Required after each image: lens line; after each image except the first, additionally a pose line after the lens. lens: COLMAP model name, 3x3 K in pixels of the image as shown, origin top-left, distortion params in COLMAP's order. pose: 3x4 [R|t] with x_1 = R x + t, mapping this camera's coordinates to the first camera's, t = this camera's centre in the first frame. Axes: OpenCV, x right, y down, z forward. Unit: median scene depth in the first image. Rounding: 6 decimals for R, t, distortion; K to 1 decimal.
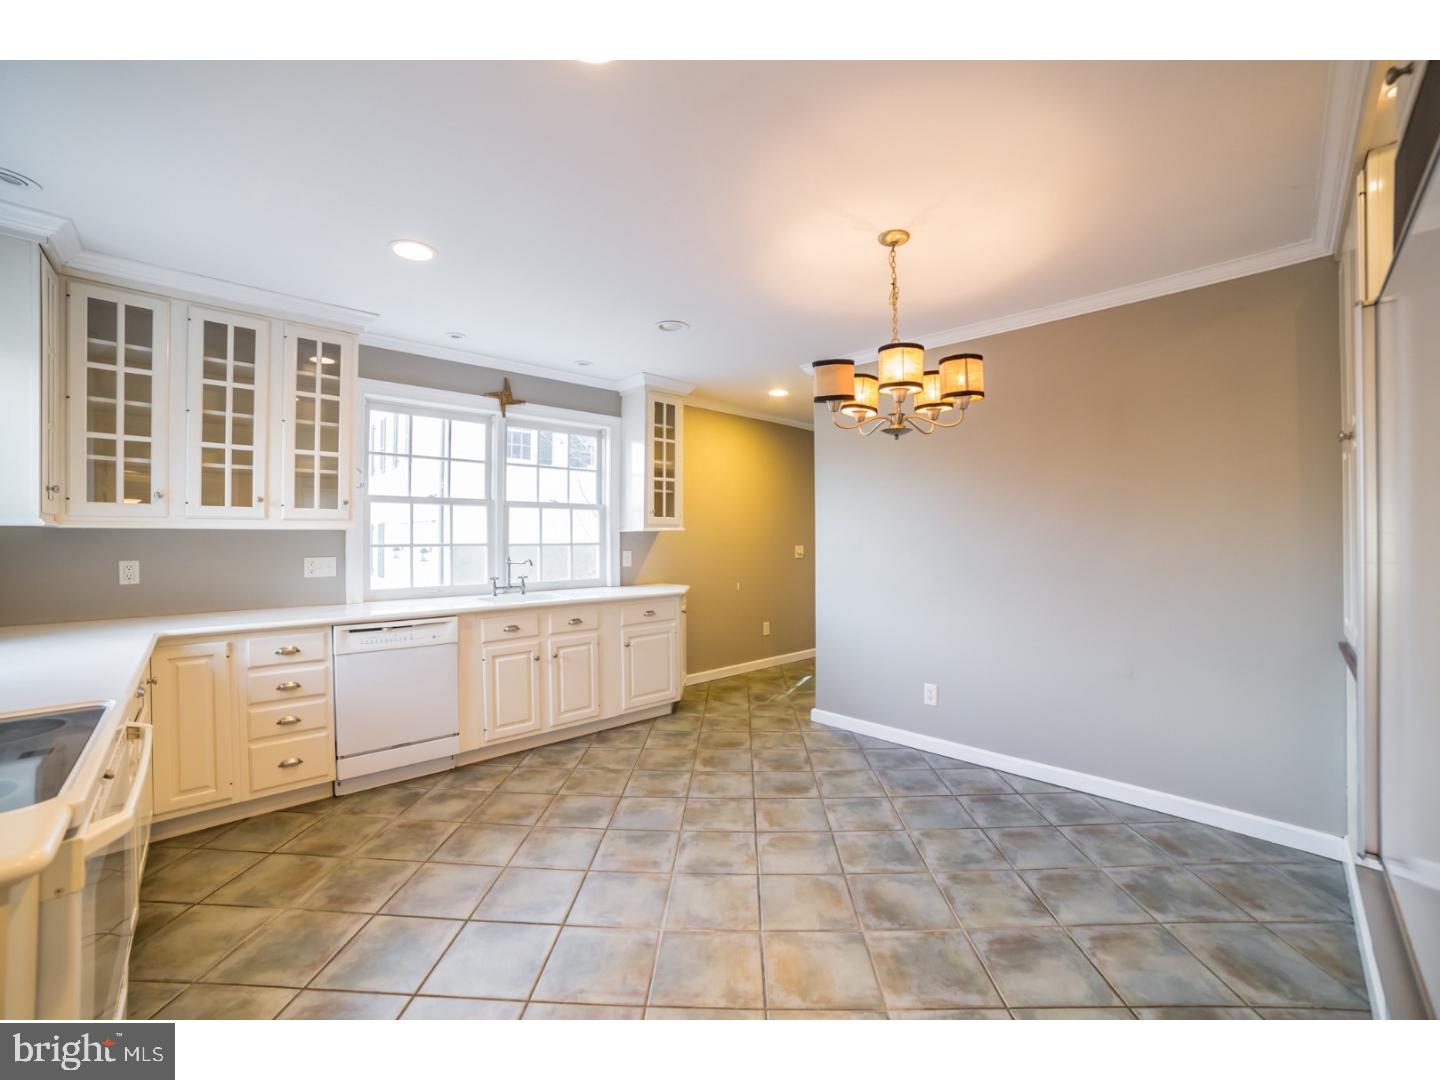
lens RADIAL K [[583.1, 0, 714.1], [0, 583.1, 539.9], [0, 0, 1]] dist [-0.036102, 0.000829]
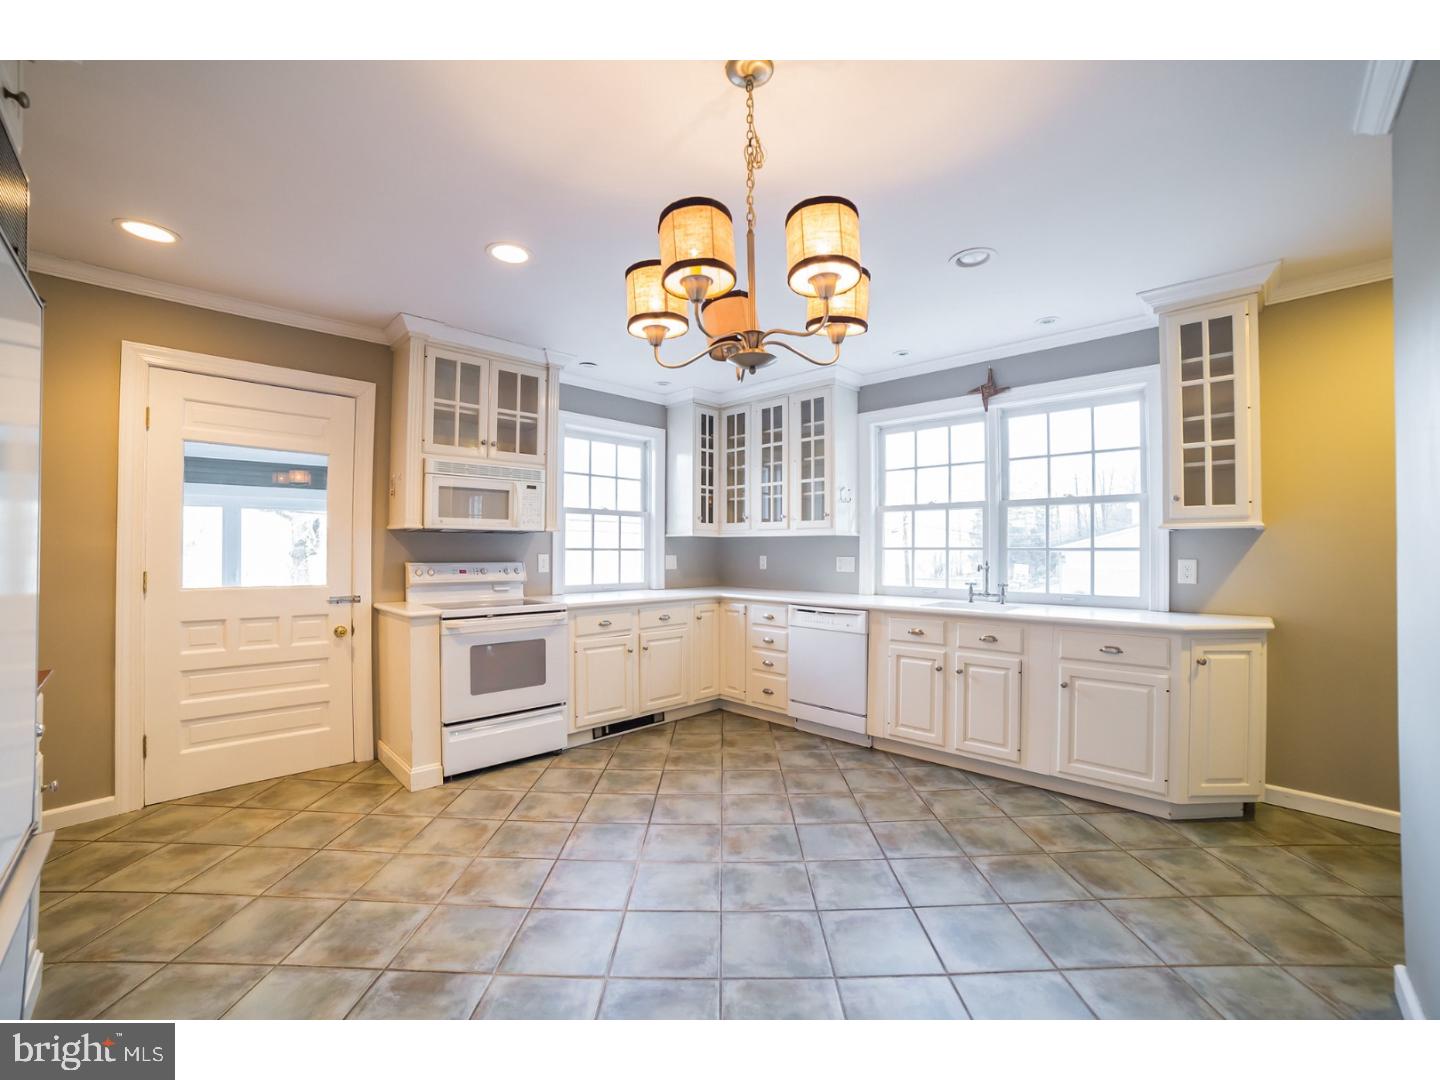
lens RADIAL K [[646.6, 0, 770.4], [0, 646.6, 533.6], [0, 0, 1]] dist [-0.038588, 0.000127]
pose [[0.079137, -0.011447, -0.996798, 0.756330], [0.003397, 0.999931, -0.011213, -0.005582], [0.996858, -0.002499, 0.079170, 0.680804]]
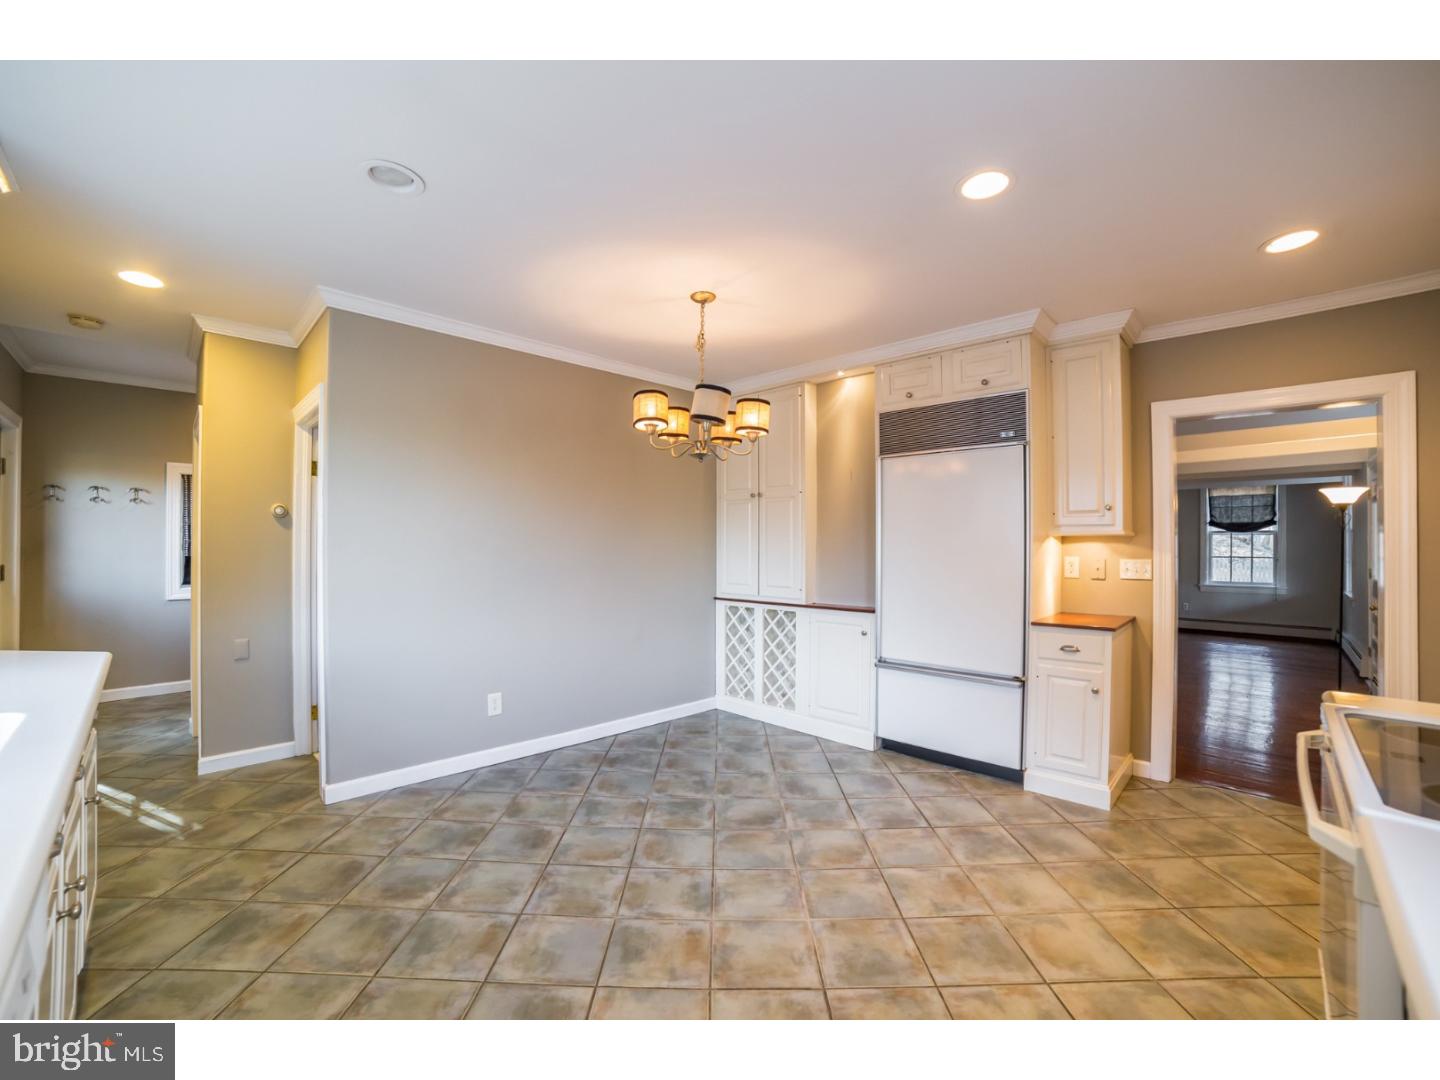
lens RADIAL K [[592.8, 0, 715.3], [0, 592.8, 540.8], [0, 0, 1]] dist [-0.017904, -0.000145]
pose [[-0.002068, 0.014602, 0.999891, -0.686602], [-0.012862, 0.999810, -0.014628, -0.001510], [-0.999915, -0.012891, -0.001879, 0.685357]]
